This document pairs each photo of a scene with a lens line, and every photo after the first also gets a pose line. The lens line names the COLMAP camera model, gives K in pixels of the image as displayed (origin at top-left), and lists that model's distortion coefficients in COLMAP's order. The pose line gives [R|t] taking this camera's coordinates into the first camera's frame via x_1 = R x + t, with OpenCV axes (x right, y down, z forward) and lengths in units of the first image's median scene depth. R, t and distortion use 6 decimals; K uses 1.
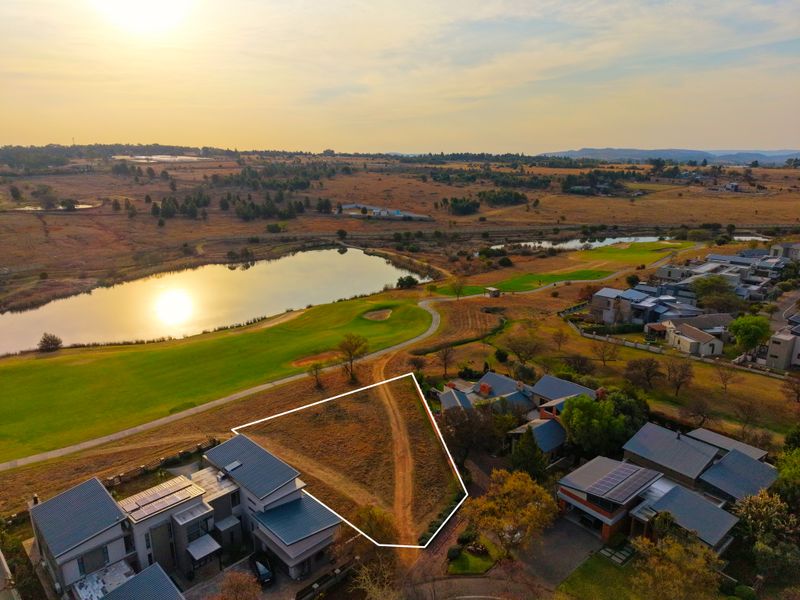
lens RADIAL K [[533.9, 0, 400.0], [0, 533.9, 300.0], [0, 0, 1]] dist [0.033521, -0.041432]
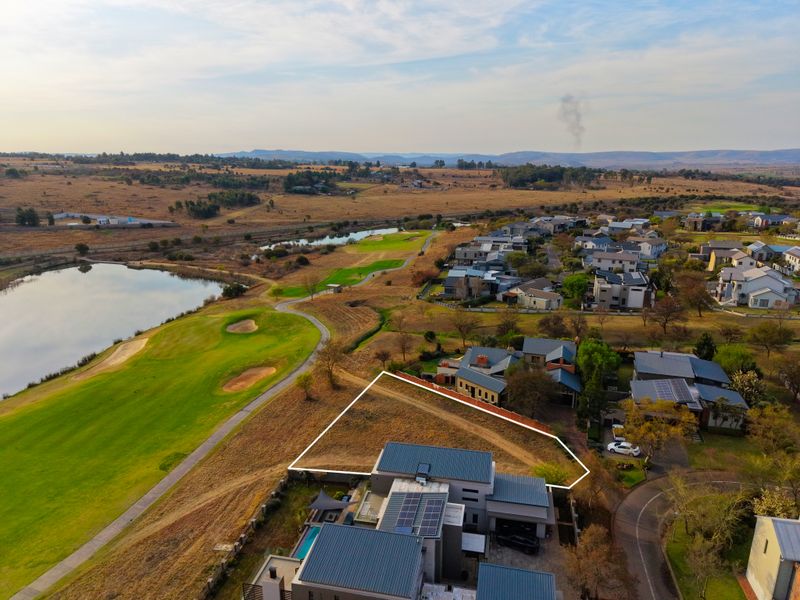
lens RADIAL K [[532.2, 0, 400.4], [0, 532.2, 301.3], [0, 0, 1]] dist [0.032695, -0.032766]
pose [[0.835868, -0.139574, 0.530889, -0.147427], [0.138827, 0.989445, 0.041552, -0.007940], [-0.531085, 0.038970, 0.846422, 0.031033]]
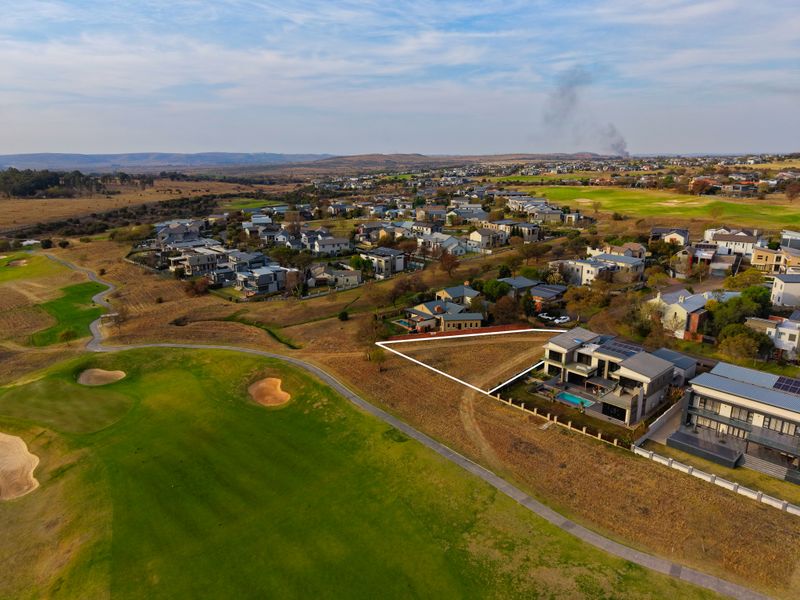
lens RADIAL K [[532.2, 0, 400.4], [0, 532.2, 301.3], [0, 0, 1]] dist [0.032695, -0.032766]
pose [[0.037550, -0.254770, 0.966272, -0.358637], [0.259962, 0.936152, 0.236726, -0.069231], [-0.964889, 0.242305, 0.101383, 0.241040]]
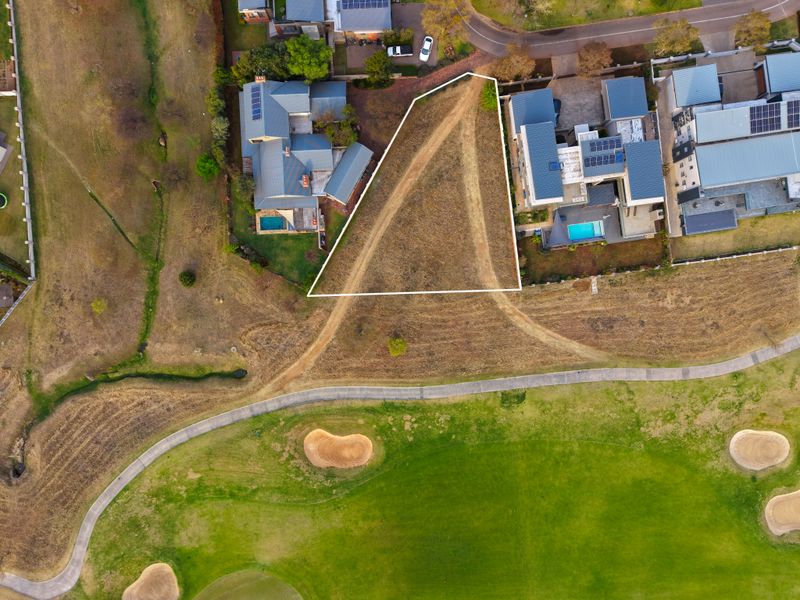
lens RADIAL K [[532.2, 0, 400.4], [0, 532.2, 301.3], [0, 0, 1]] dist [0.032695, -0.032766]
pose [[-0.801096, -0.598536, 0.000437, -0.034561], [0.155432, -0.207329, 0.965845, -0.225495], [-0.578002, 0.773802, 0.259122, 0.204830]]
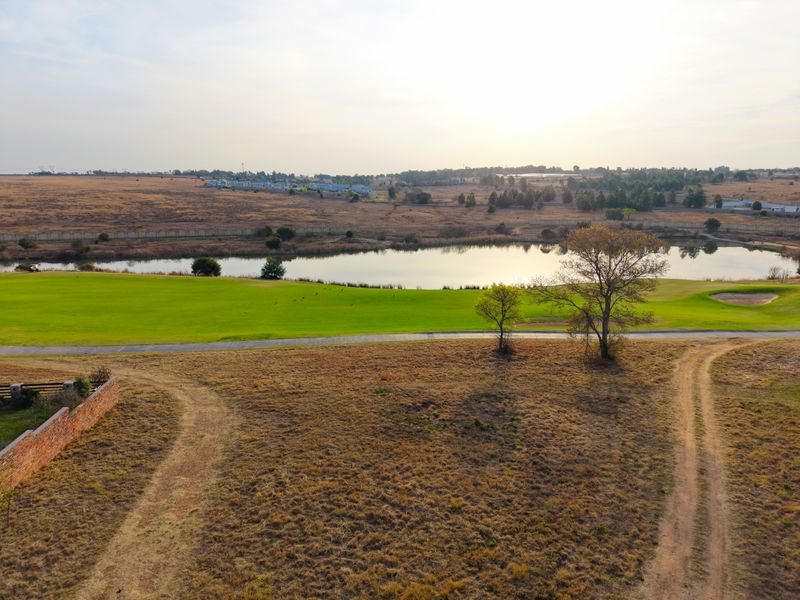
lens RADIAL K [[532.2, 0, 400.4], [0, 532.2, 301.3], [0, 0, 1]] dist [0.032695, -0.032766]
pose [[0.789522, 0.121386, -0.601599, 0.004650], [-0.153821, 0.988096, -0.002500, 0.041348], [0.594134, 0.094512, 0.798794, 0.192541]]
